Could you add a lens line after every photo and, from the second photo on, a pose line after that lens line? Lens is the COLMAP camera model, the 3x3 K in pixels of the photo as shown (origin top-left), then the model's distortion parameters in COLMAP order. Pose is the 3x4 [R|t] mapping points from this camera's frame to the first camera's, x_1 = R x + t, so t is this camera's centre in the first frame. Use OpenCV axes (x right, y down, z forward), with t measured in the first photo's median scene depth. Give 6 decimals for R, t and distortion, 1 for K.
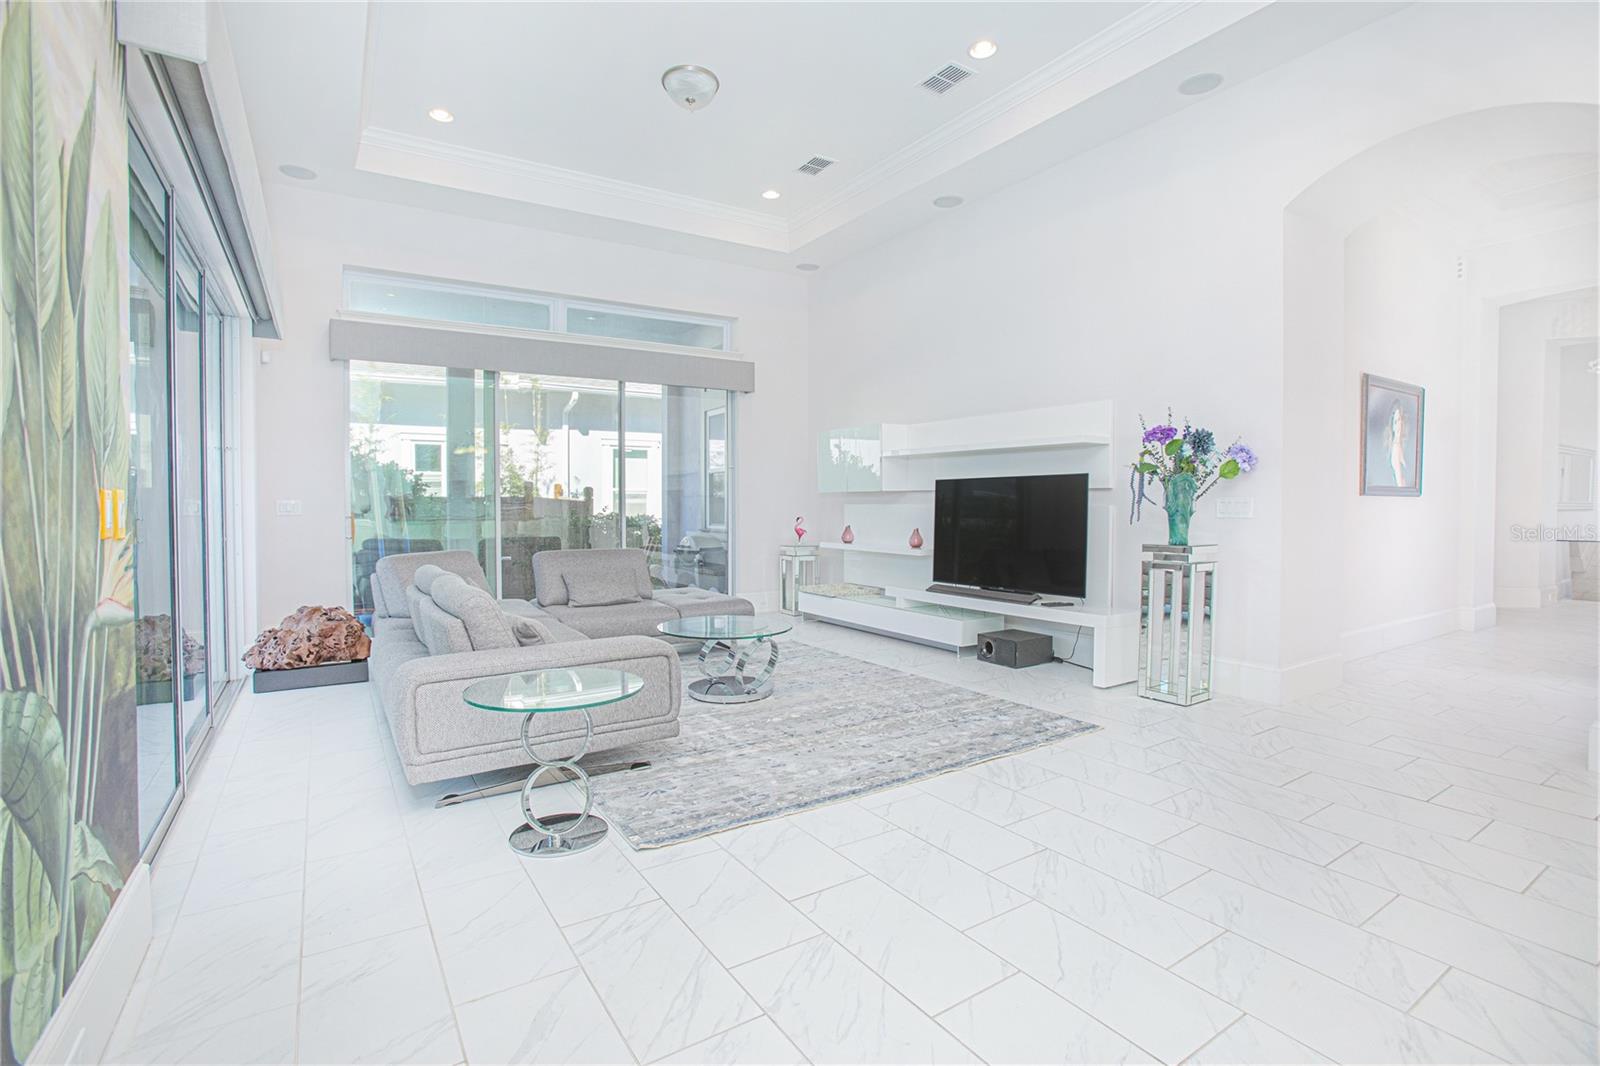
lens RADIAL K [[771.4, 0, 783.7], [0, 771.4, 526.4], [0, 0, 1]] dist [-0.035190, 0.007629]
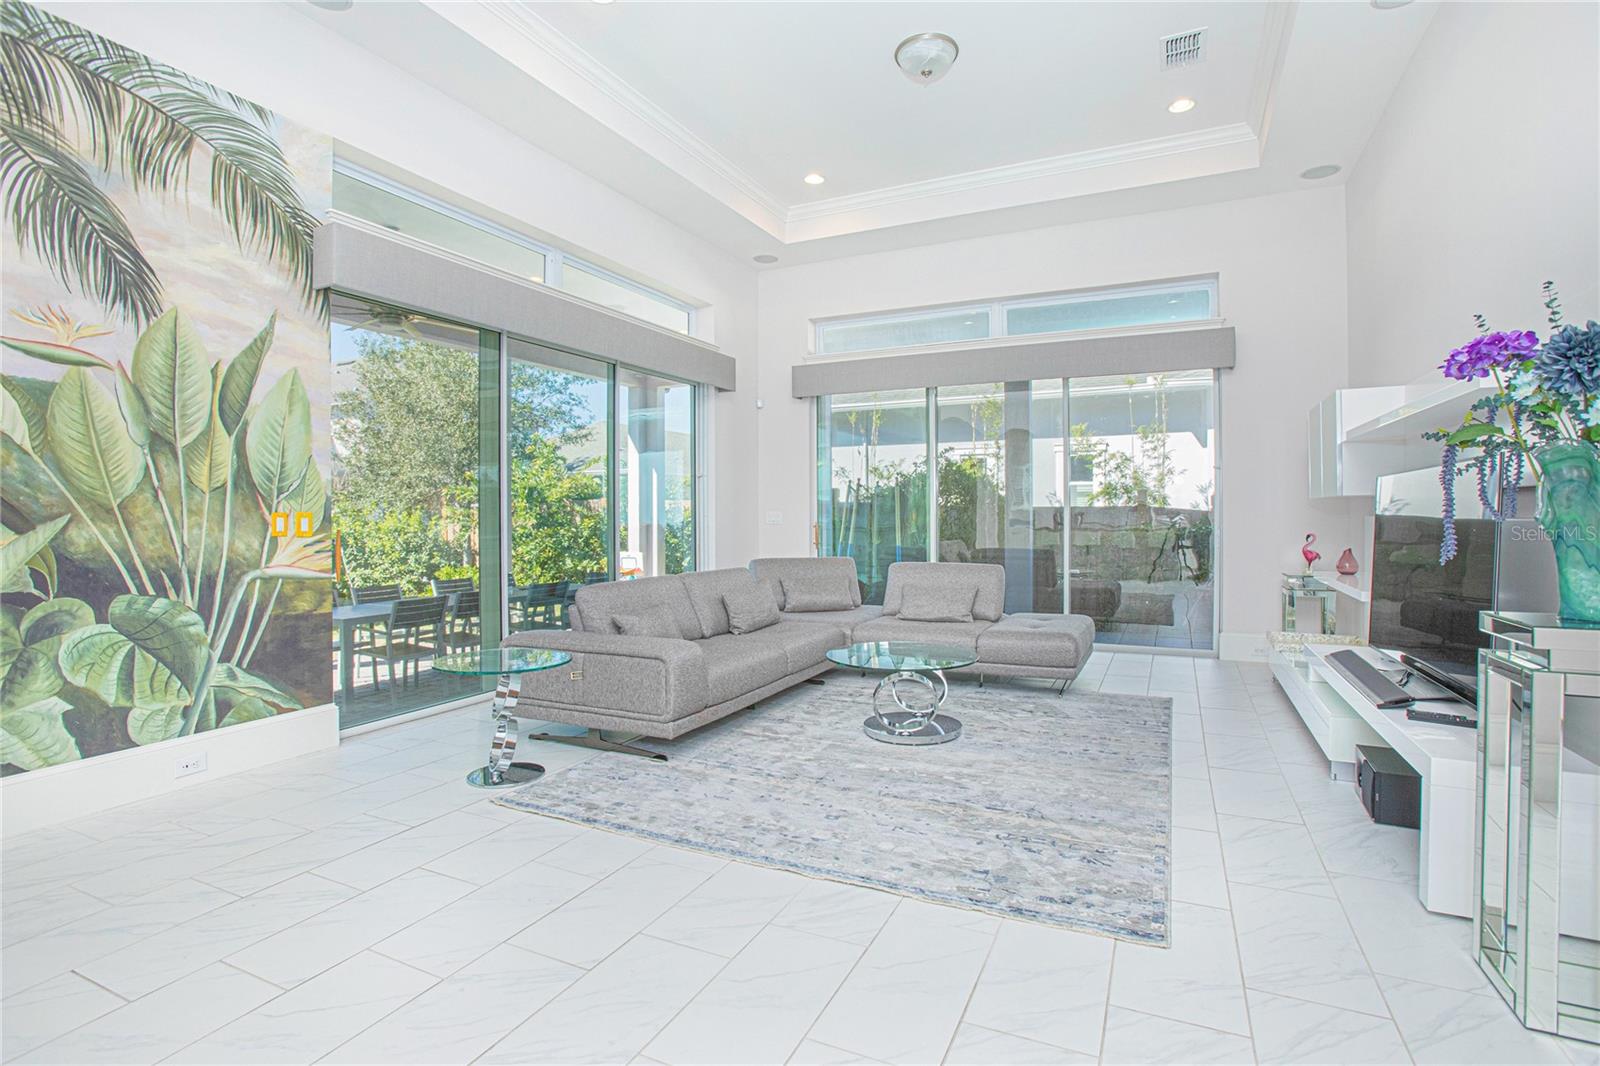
lens RADIAL K [[771.4, 0, 785.7], [0, 771.4, 522.4], [0, 0, 1]] dist [-0.035190, 0.007629]
pose [[0.515397, 0.006863, -0.856924, 0.716745], [-0.020415, 0.999782, -0.004272, -0.019275], [0.856708, 0.019696, 0.515425, 0.495551]]
